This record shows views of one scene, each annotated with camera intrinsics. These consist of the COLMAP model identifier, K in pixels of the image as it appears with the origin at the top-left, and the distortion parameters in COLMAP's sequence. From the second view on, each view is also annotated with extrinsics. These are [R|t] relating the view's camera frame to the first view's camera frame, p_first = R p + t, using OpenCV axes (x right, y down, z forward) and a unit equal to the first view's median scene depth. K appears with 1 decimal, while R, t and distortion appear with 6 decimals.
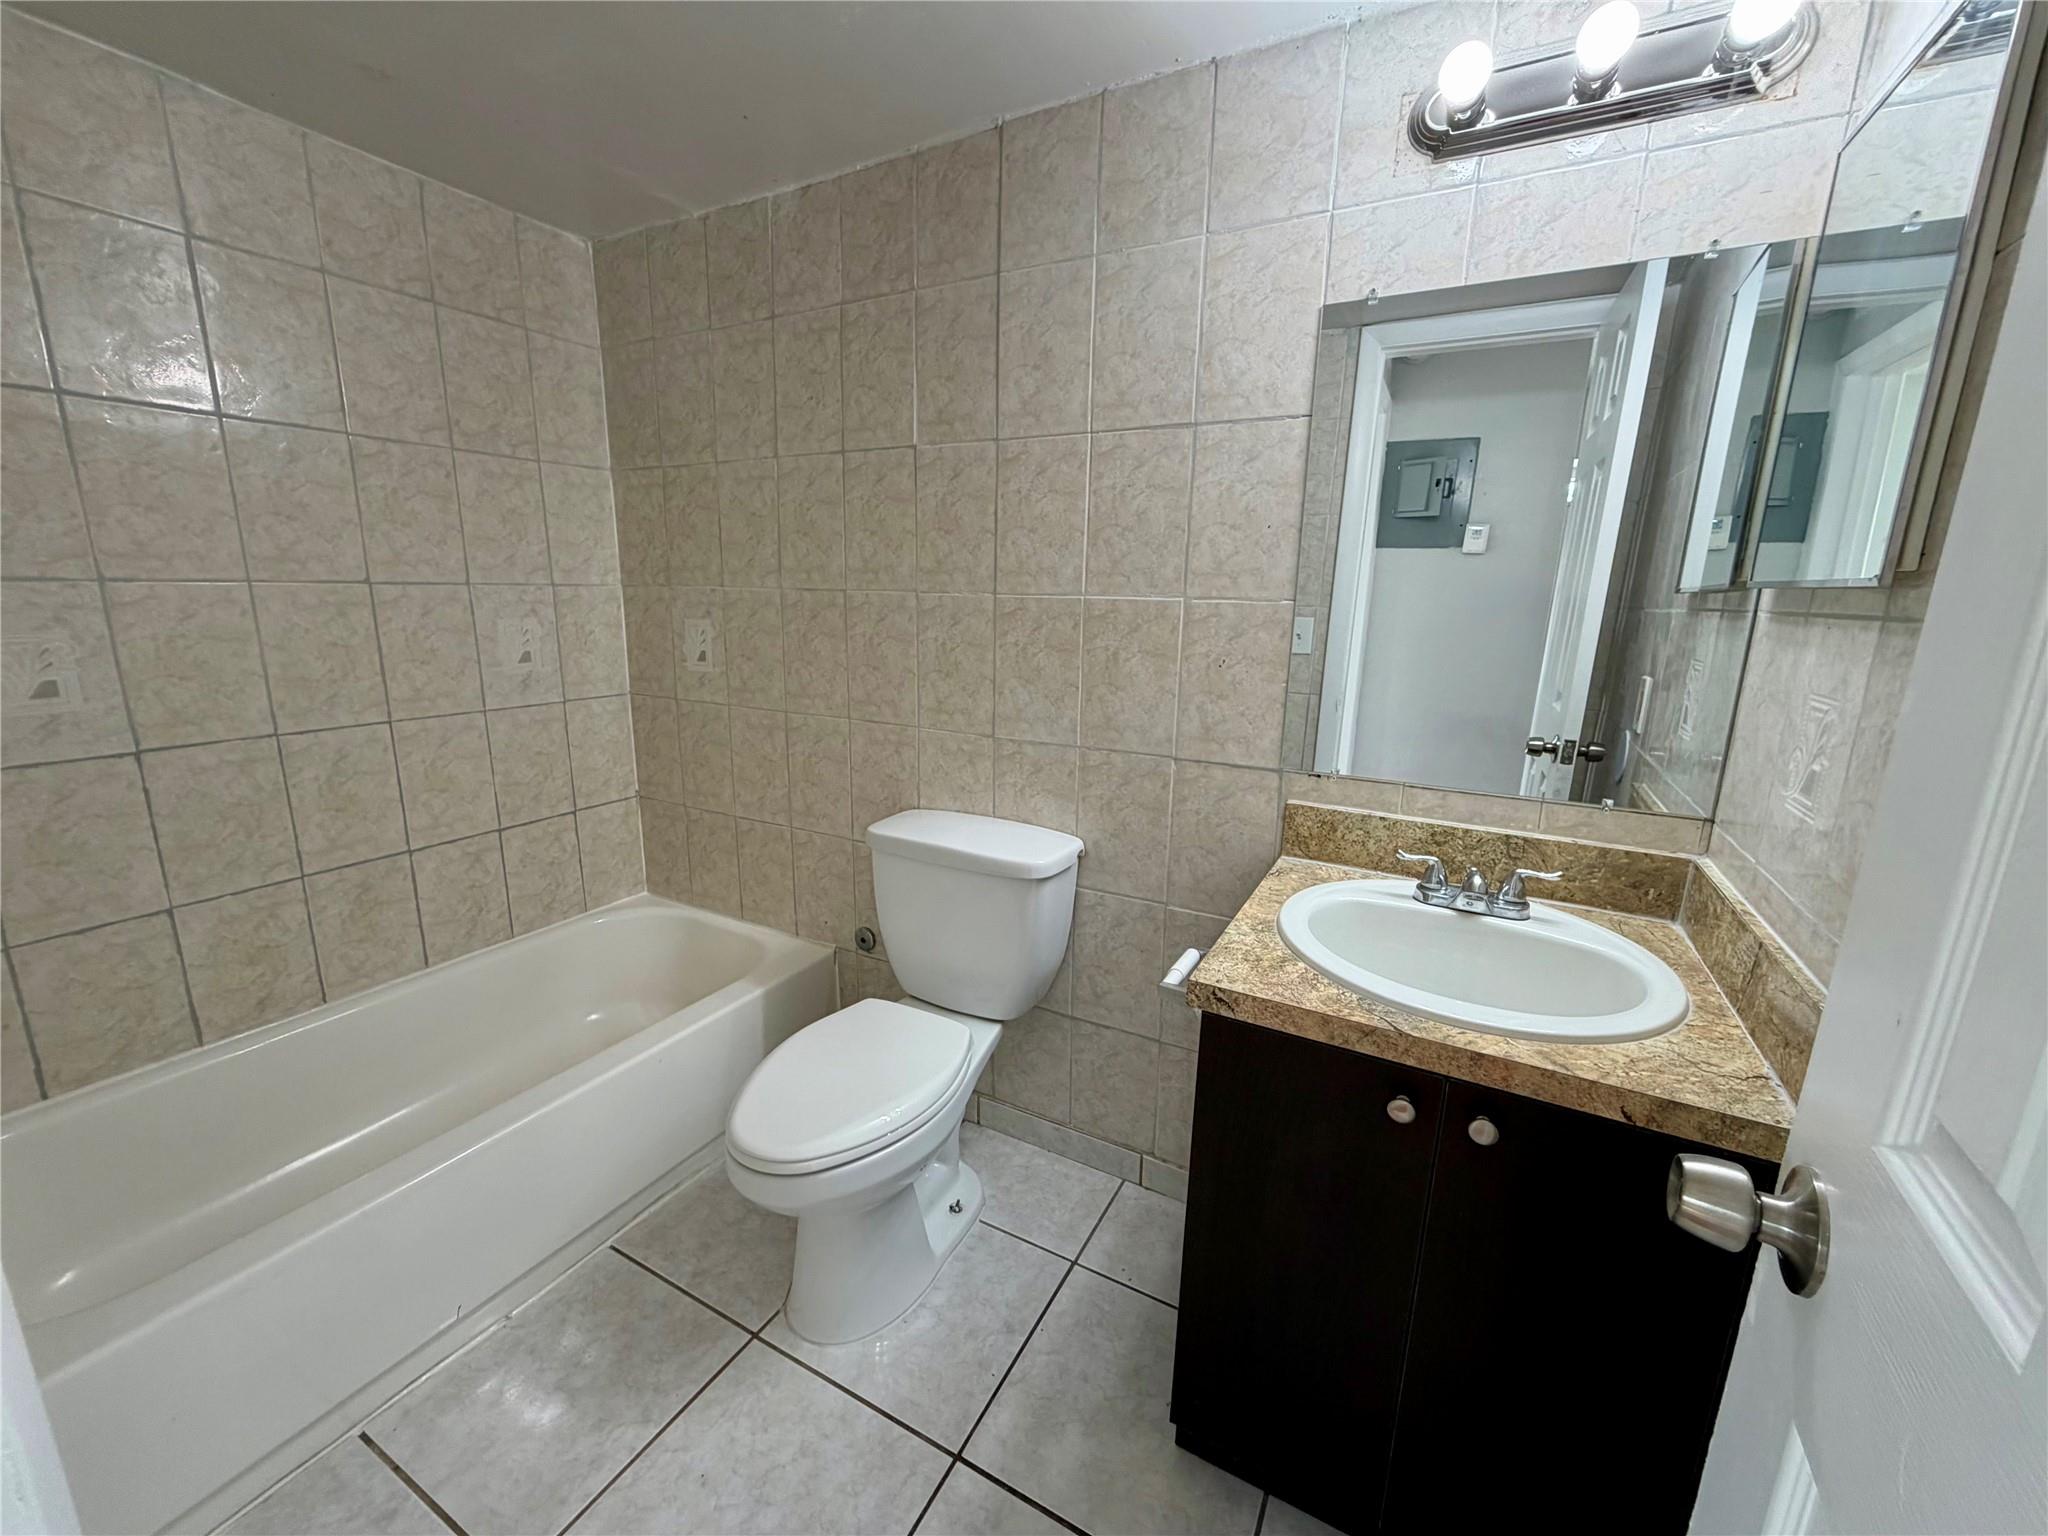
lens RADIAL K [[817.0, 0, 1015.8], [0, 817.0, 769.6], [0, 0, 1]] dist [0.001374, 0.000093]
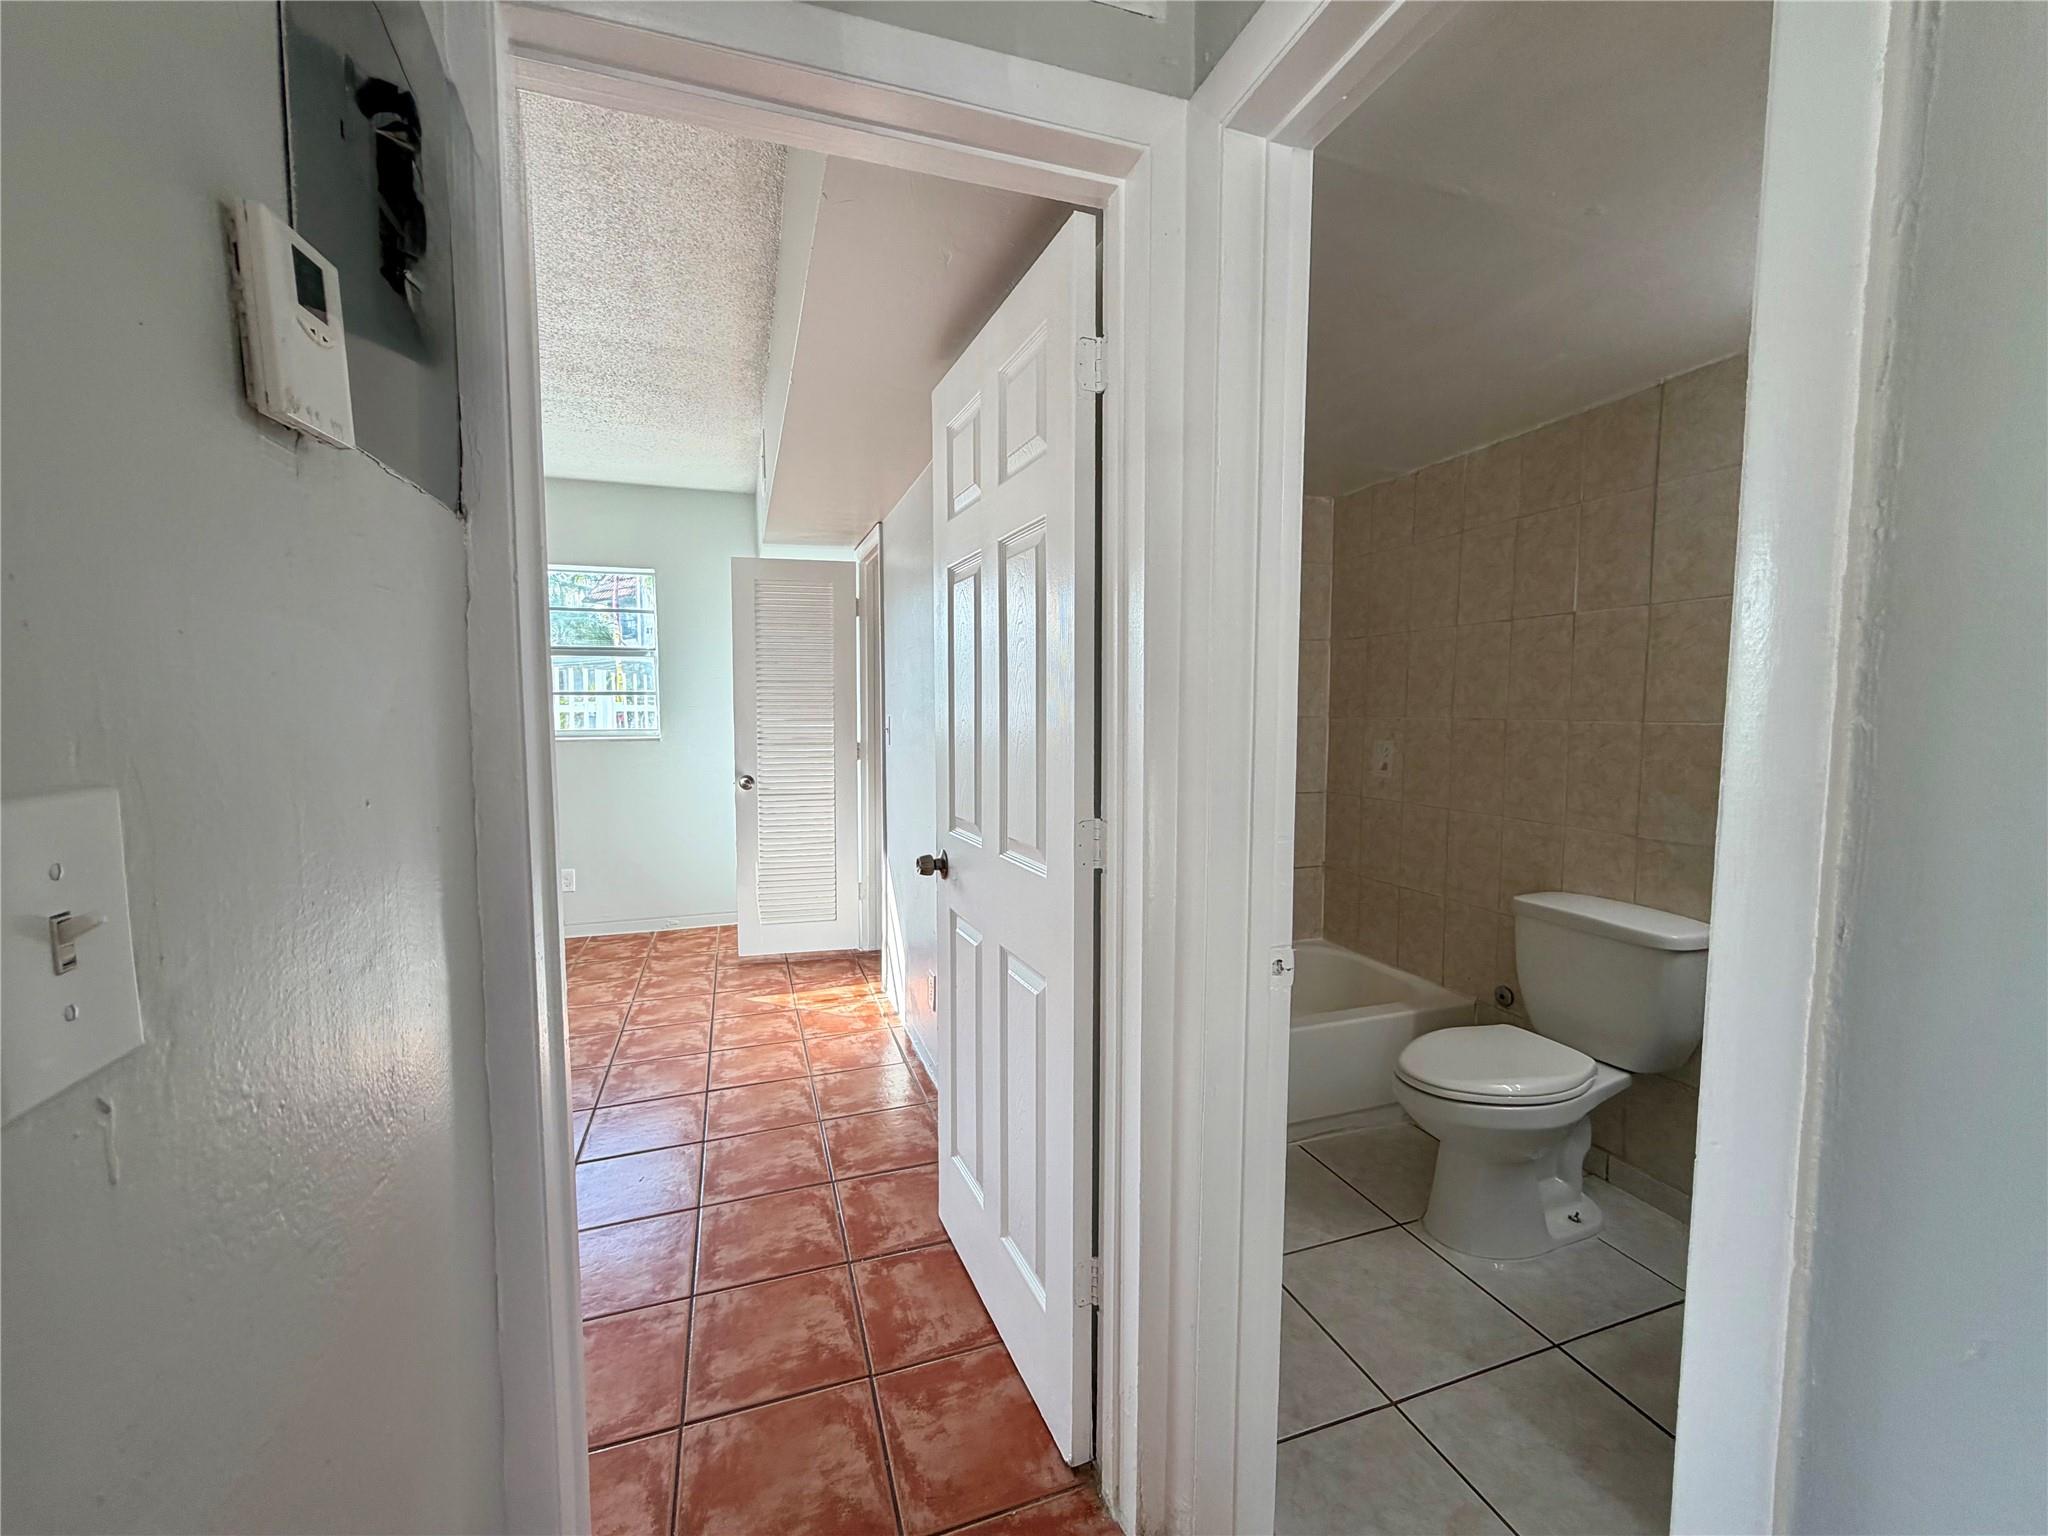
lens RADIAL K [[807.5, 0, 1030.4], [0, 807.5, 767.2], [0, 0, 1]] dist [0.000052, -0.000188]
pose [[0.747773, 0.030642, -0.663247, 0.088975], [-0.130790, 0.986160, -0.101897, 0.095396], [0.650945, 0.162941, 0.741431, -0.481139]]
